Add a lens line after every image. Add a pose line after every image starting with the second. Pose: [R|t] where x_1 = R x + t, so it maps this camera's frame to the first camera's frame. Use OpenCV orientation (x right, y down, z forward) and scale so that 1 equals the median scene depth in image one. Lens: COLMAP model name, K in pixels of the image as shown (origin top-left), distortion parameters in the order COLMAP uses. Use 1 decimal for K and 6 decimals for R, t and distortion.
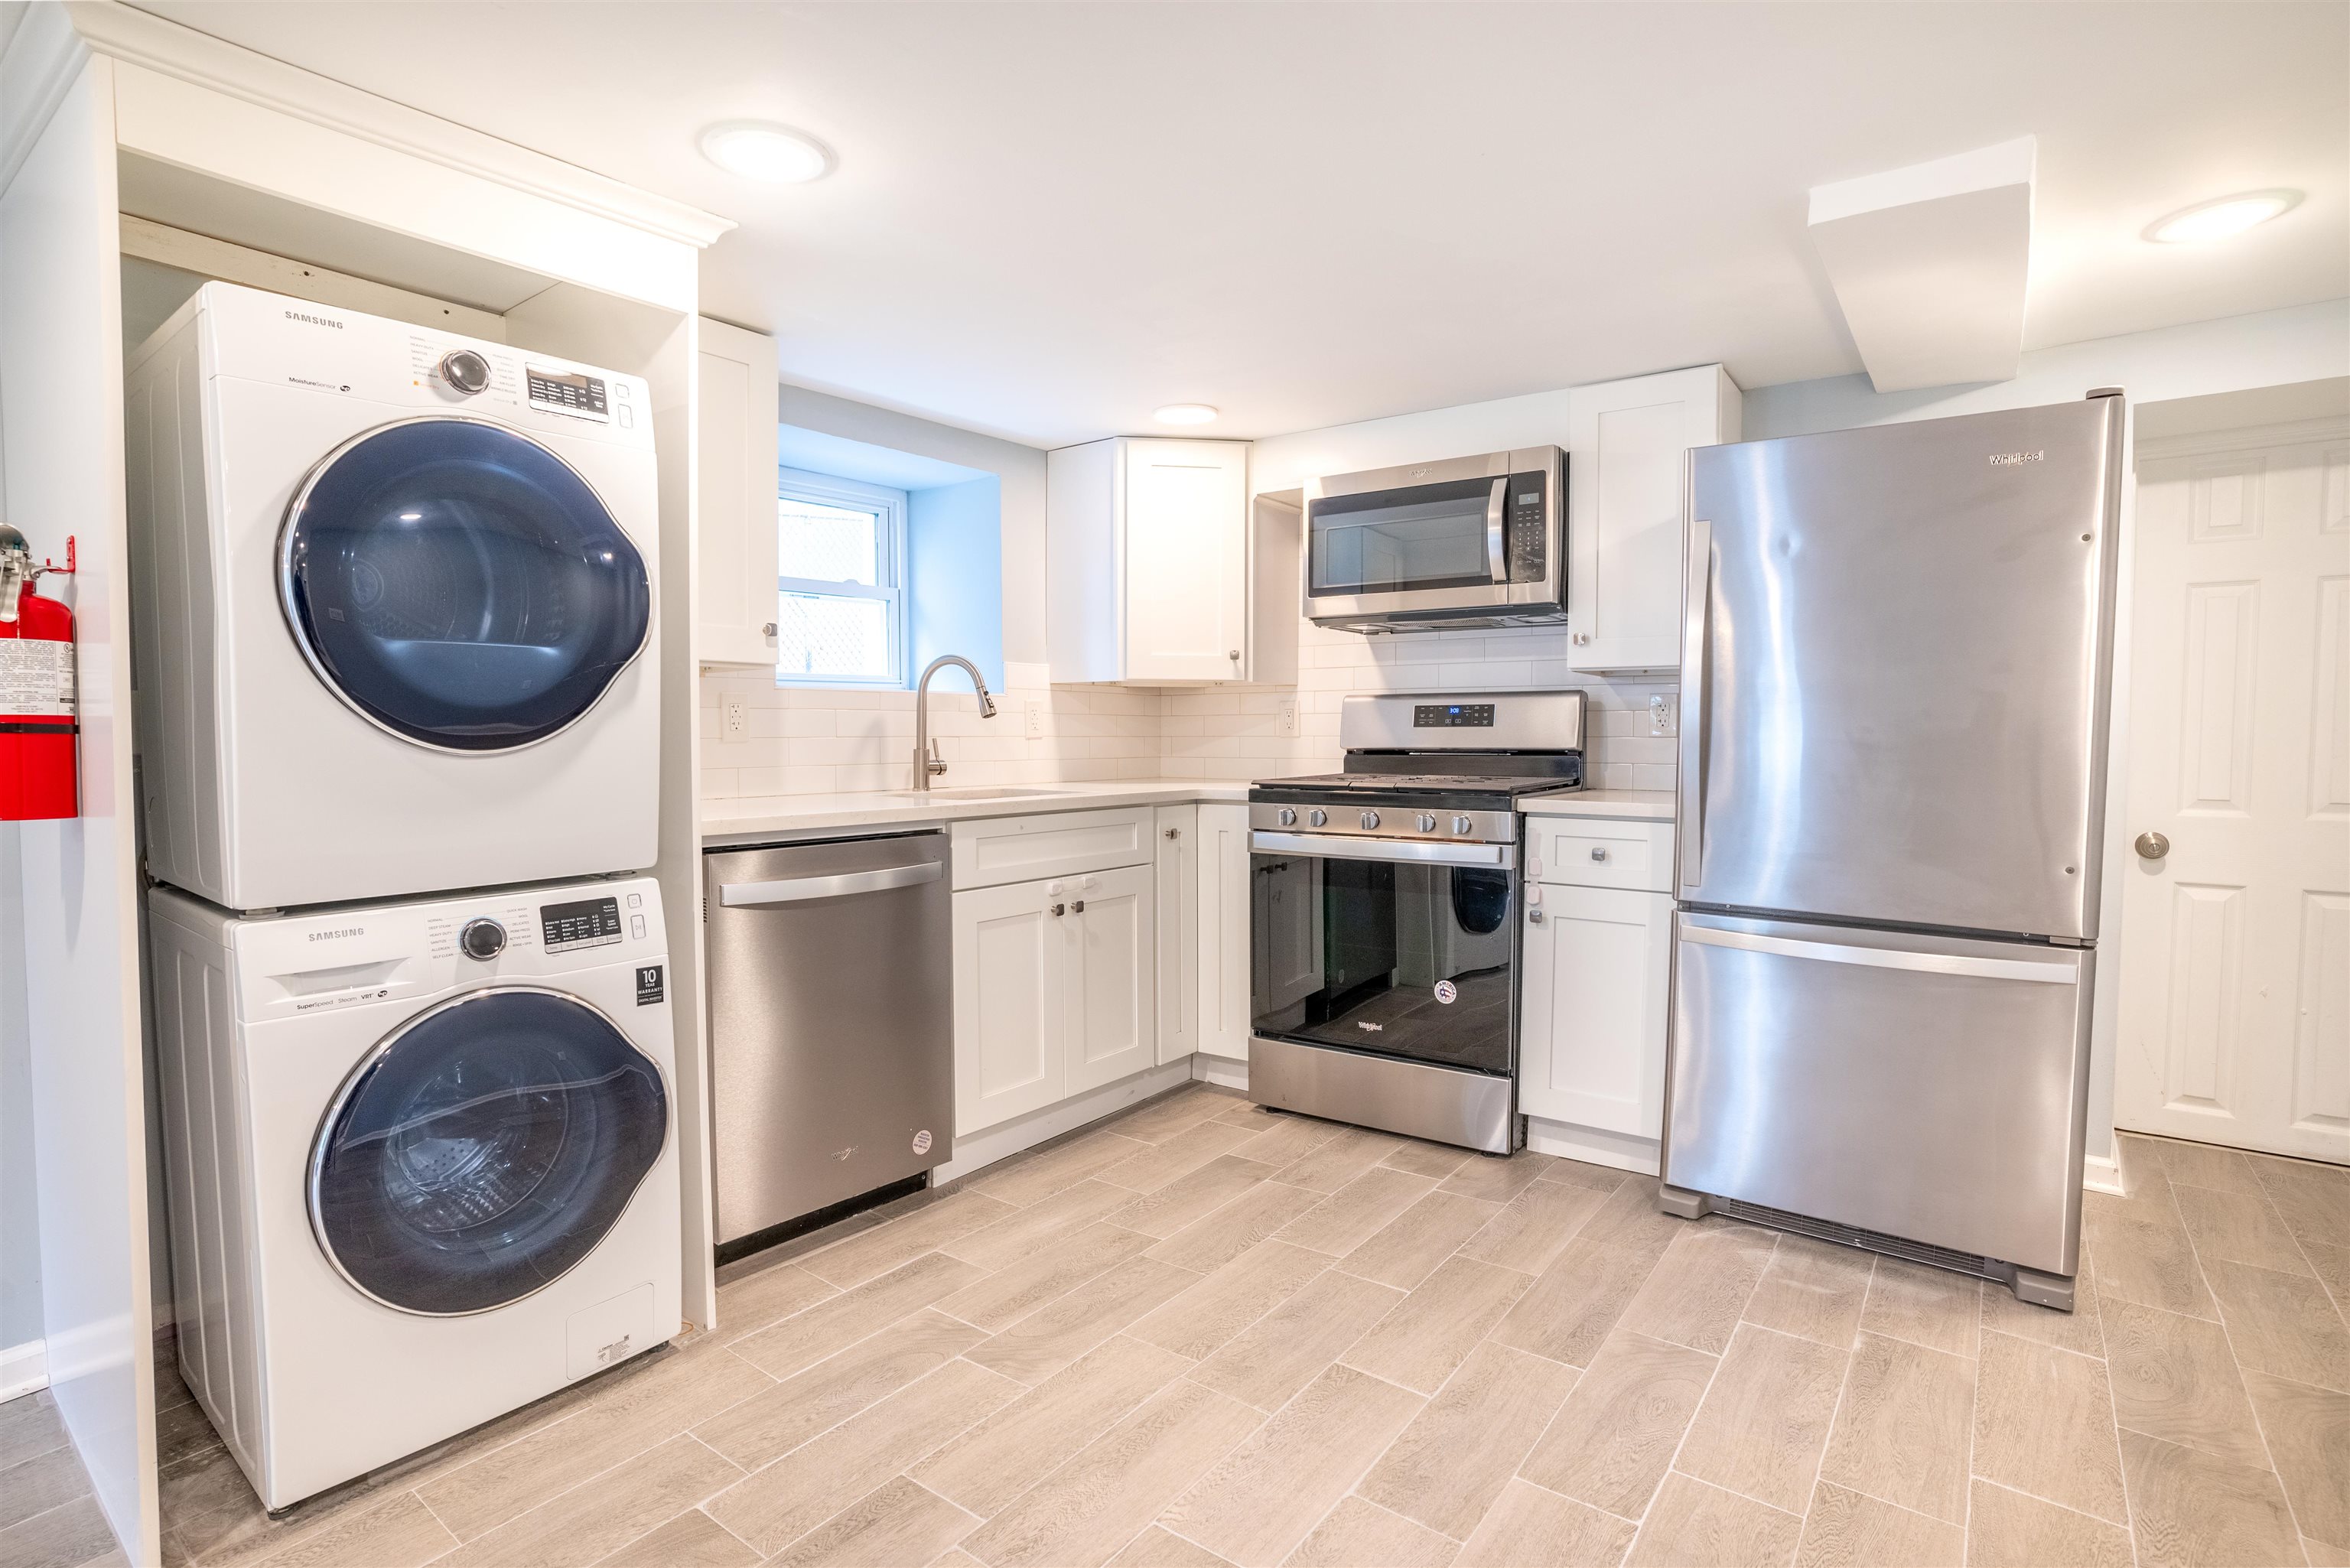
lens RADIAL K [[1169.5, 0, 1168.6], [0, 1169.5, 783.2], [0, 0, 1]] dist [-0.076121, 0.038940]
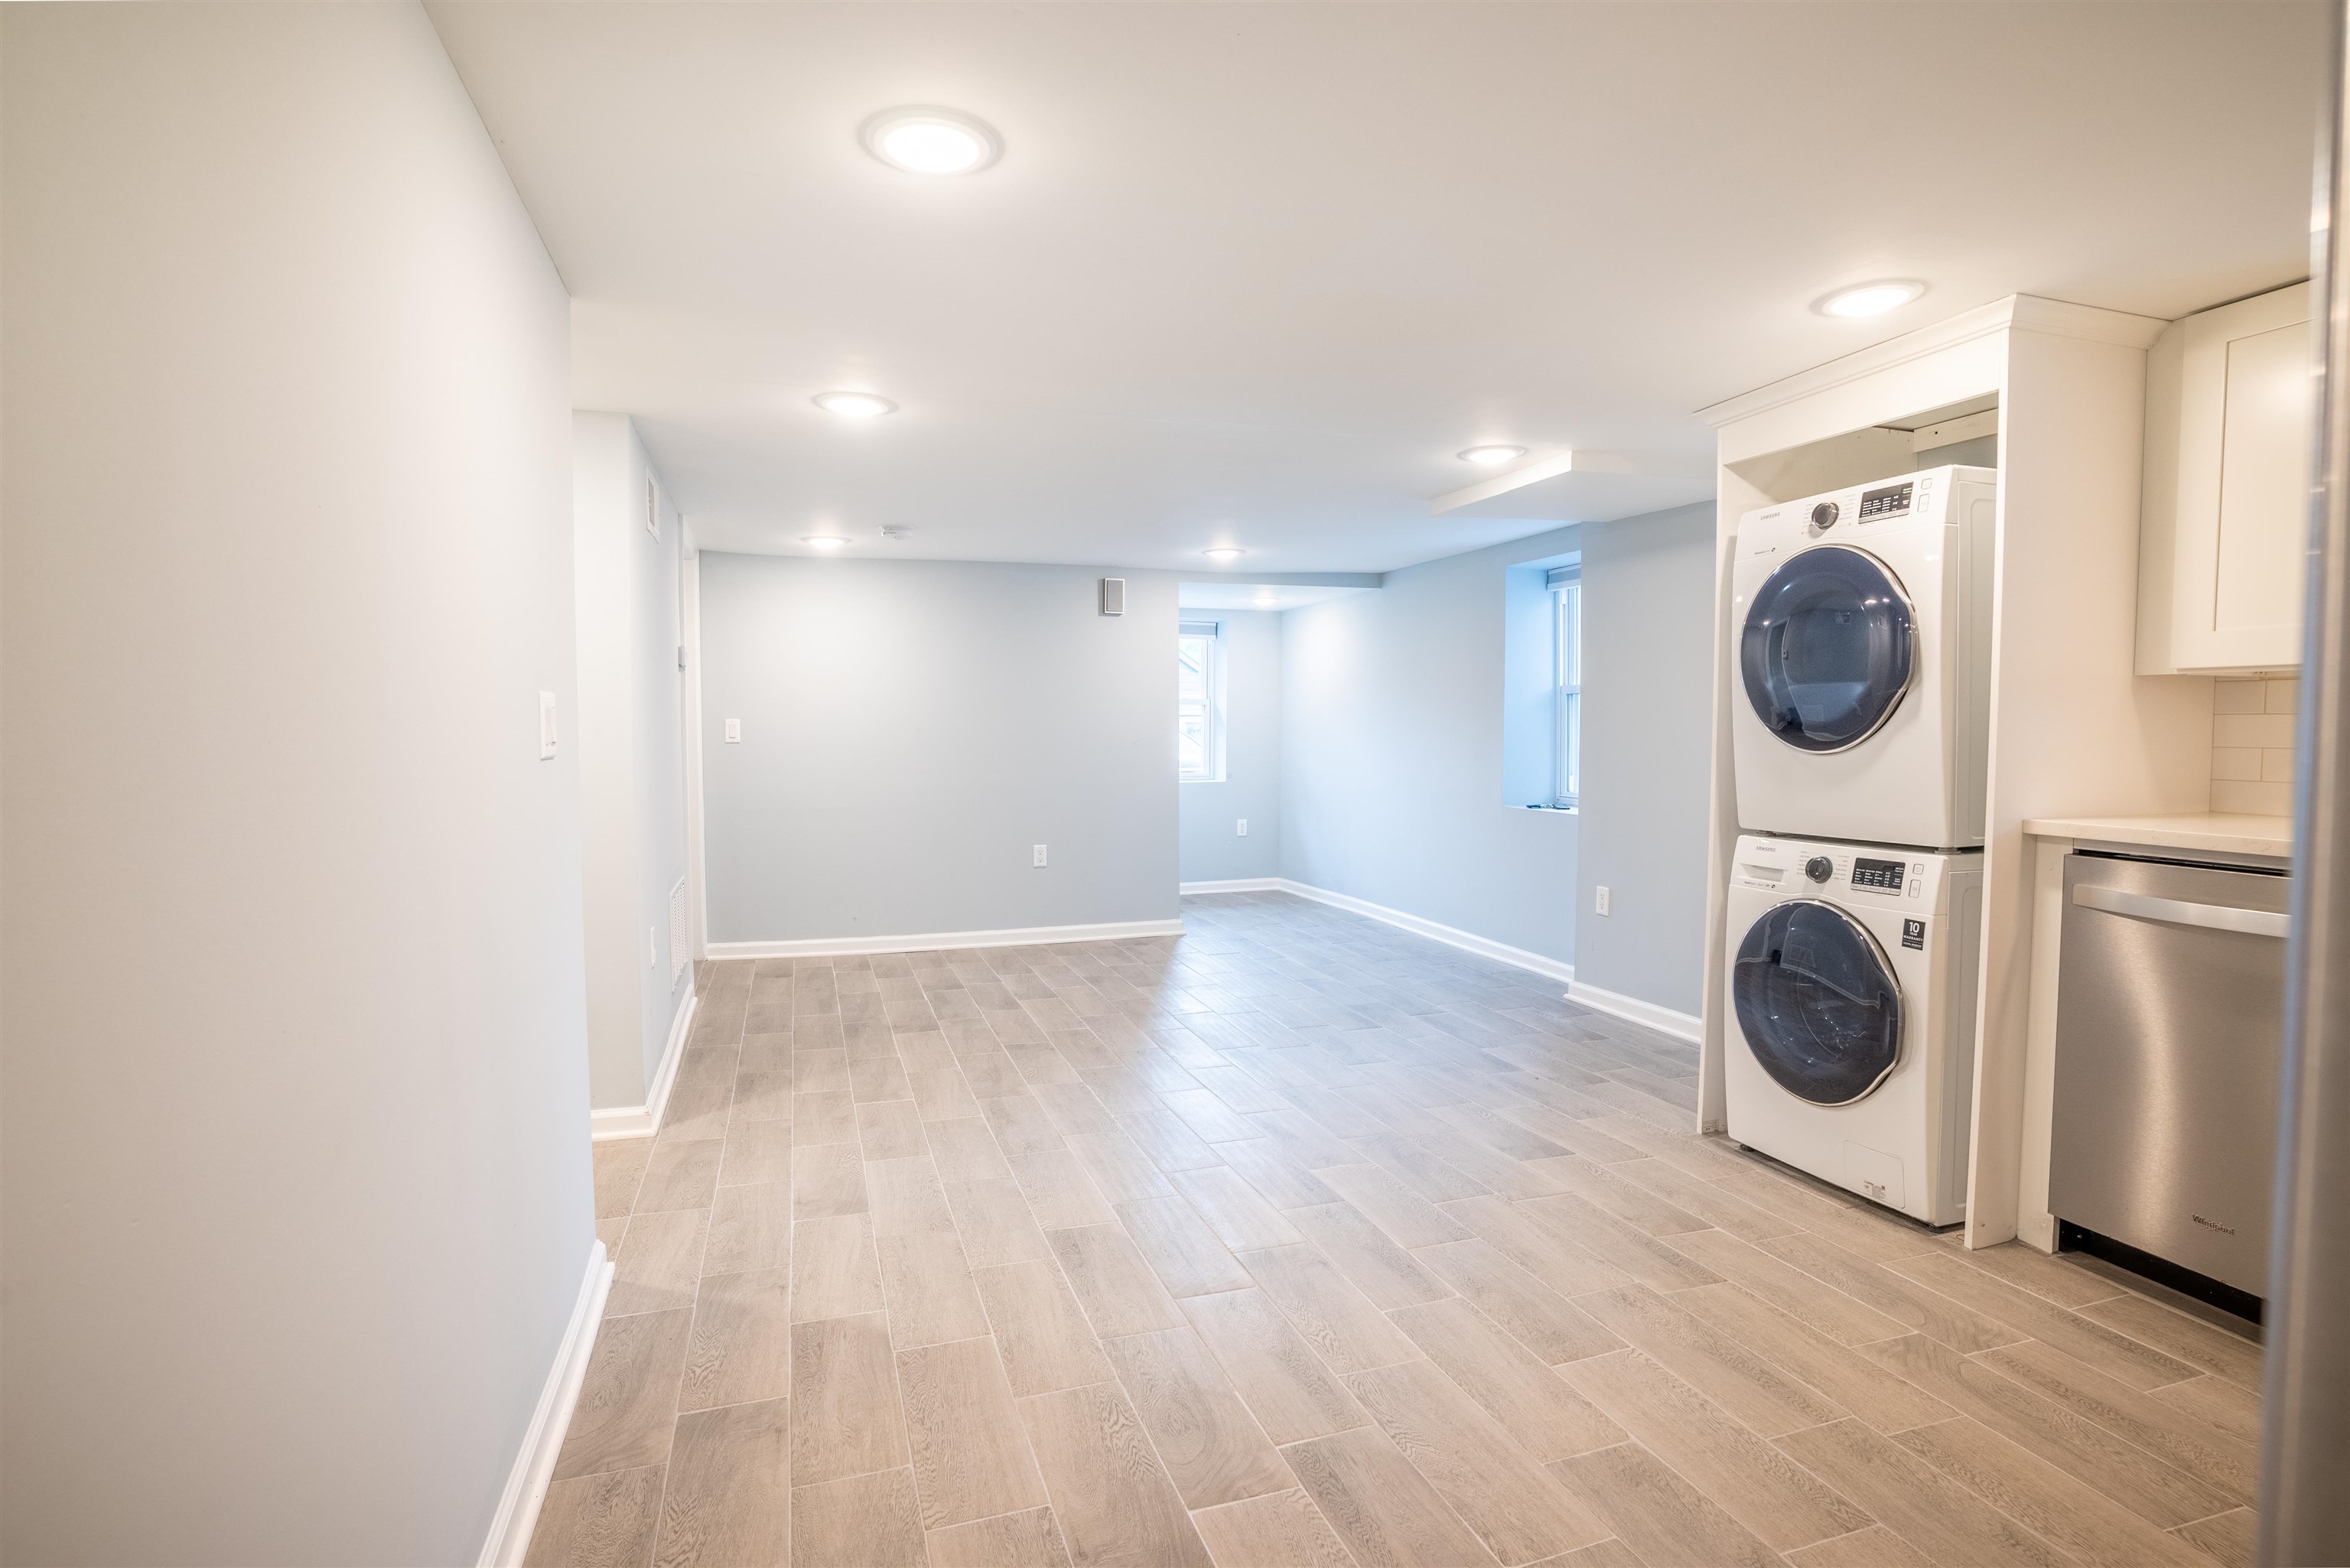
lens RADIAL K [[1169.5, 0, 1168.6], [0, 1169.5, 783.2], [0, 0, 1]] dist [-0.076121, 0.038940]
pose [[-0.570281, 0.039915, -0.820479, 0.709221], [-0.035041, 0.996727, 0.072846, -0.039486], [0.820702, 0.070293, -0.567016, 0.667618]]
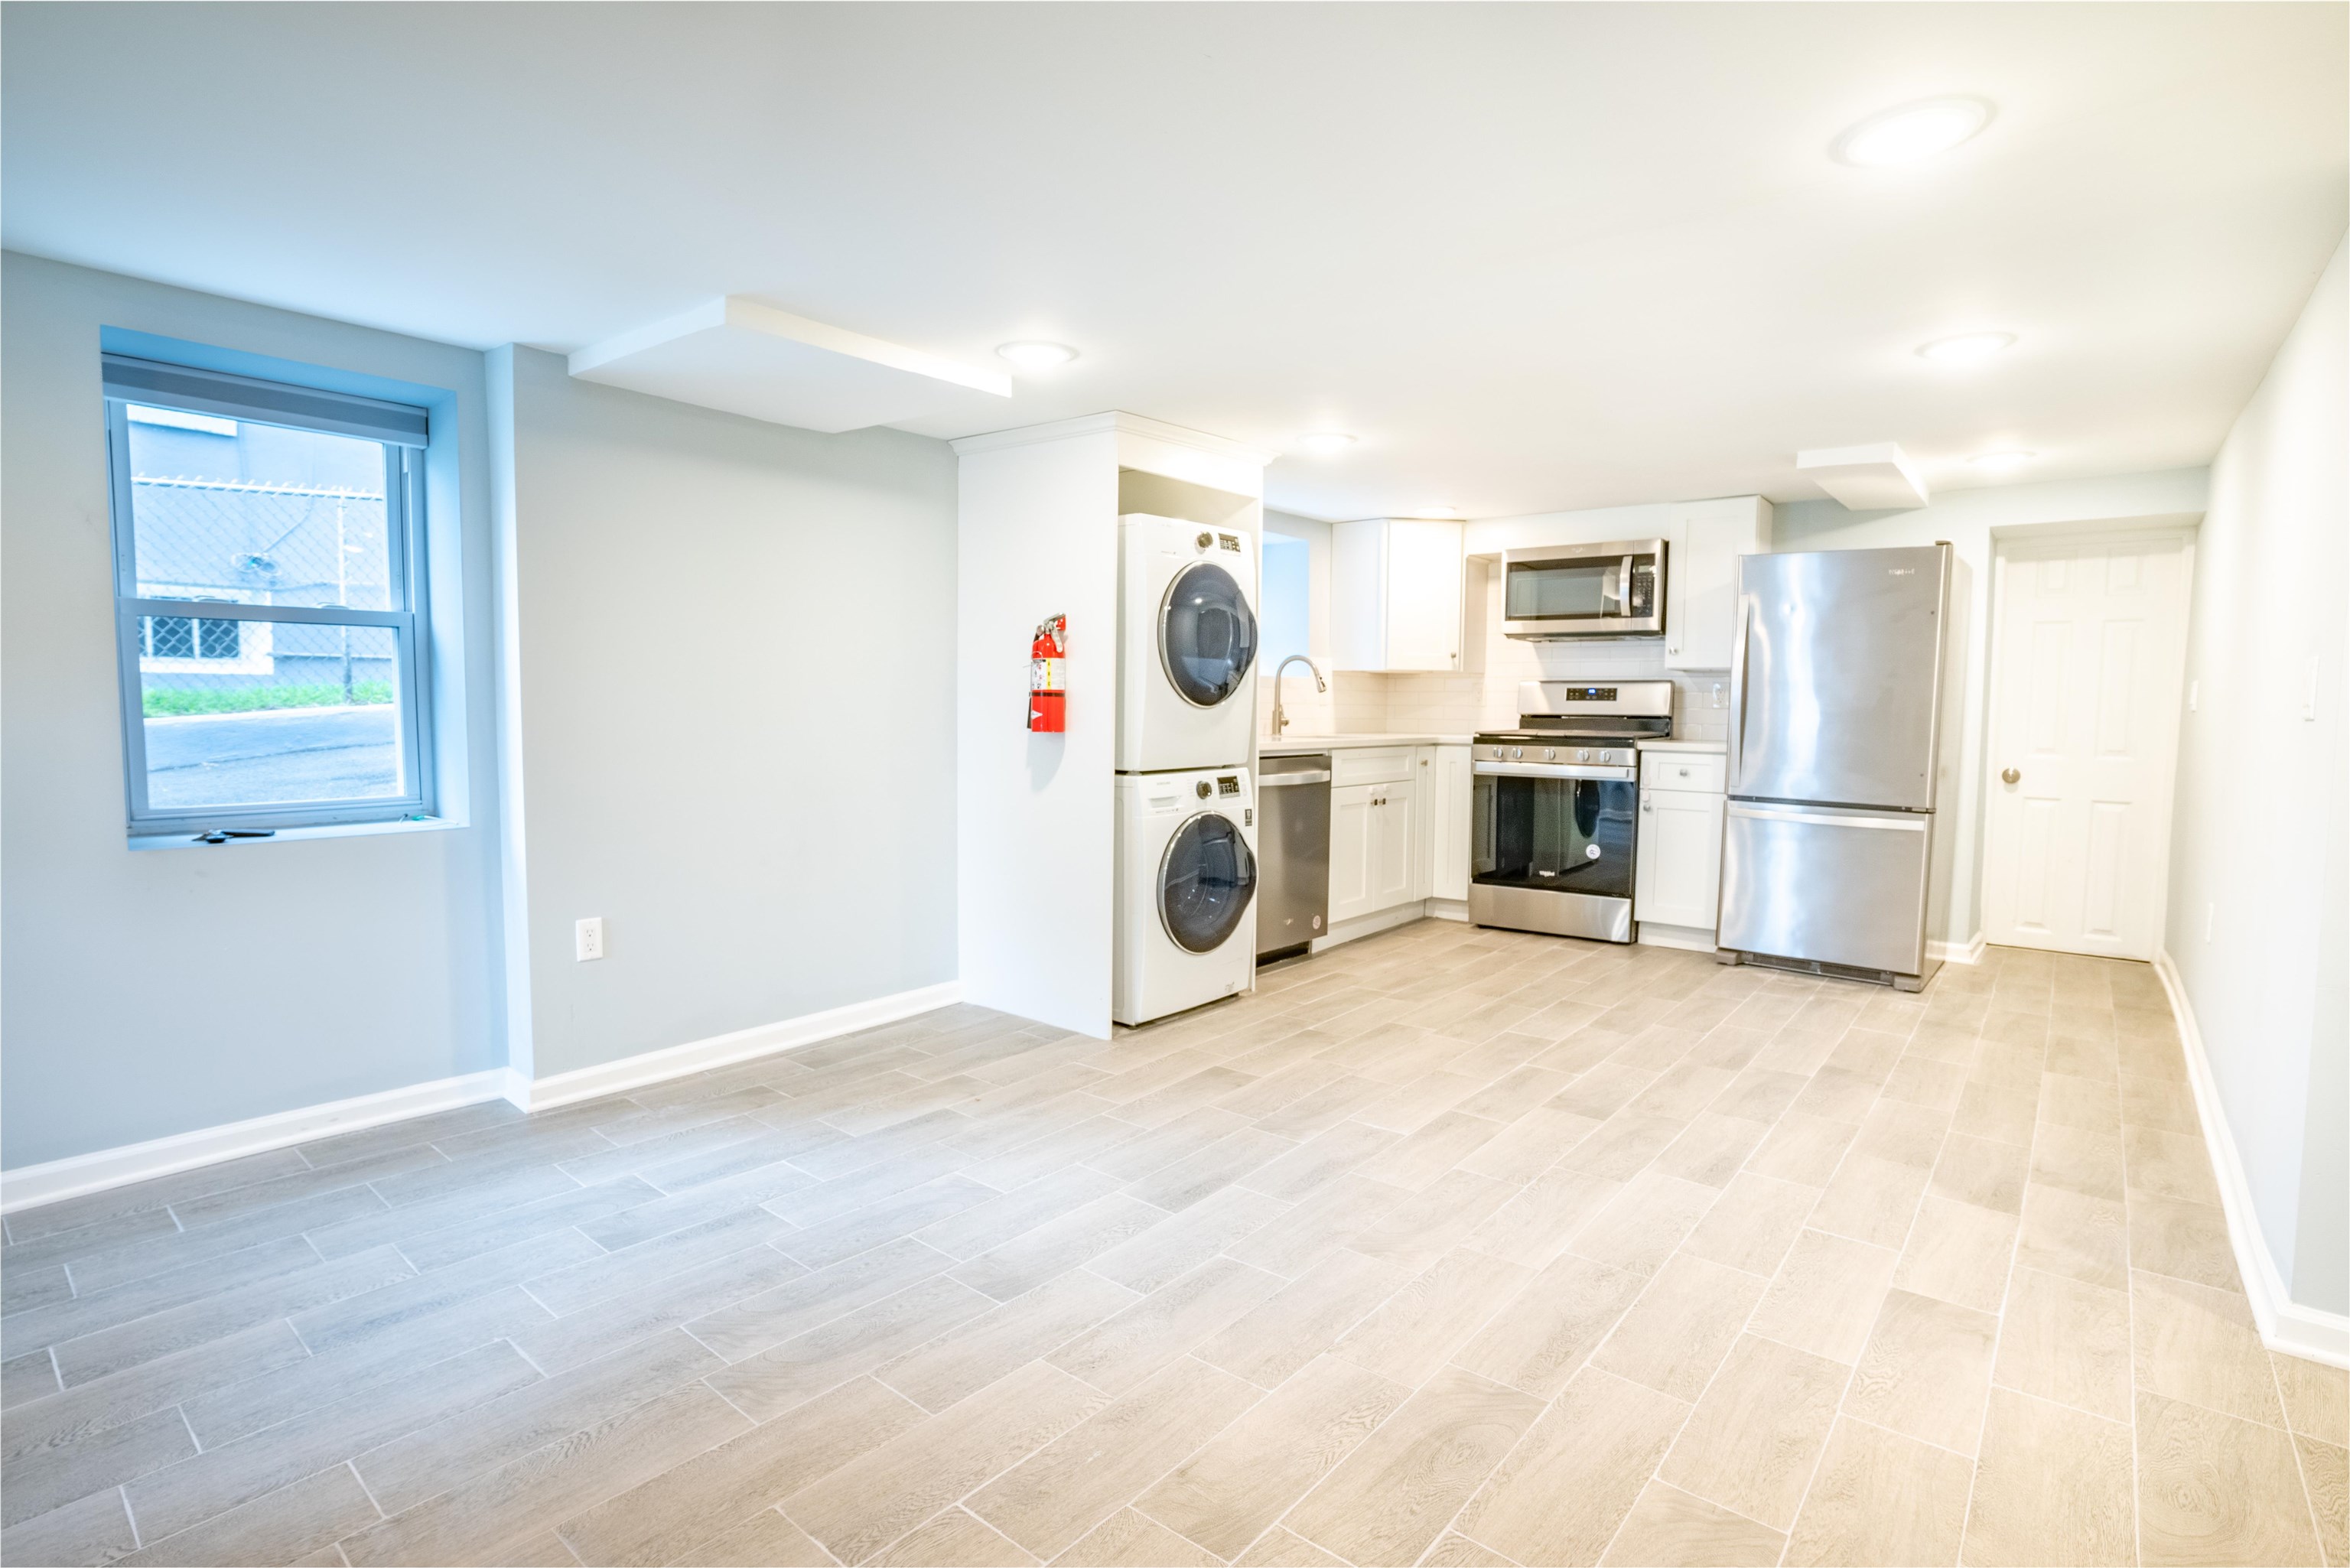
lens RADIAL K [[1169.5, 0, 1168.6], [0, 1169.5, 783.2], [0, 0, 1]] dist [-0.076121, 0.038940]
pose [[0.999302, 0.011964, -0.035387, -0.340788], [-0.011049, 0.999603, 0.025924, 0.037178], [0.035684, -0.025515, 0.999037, -0.767342]]
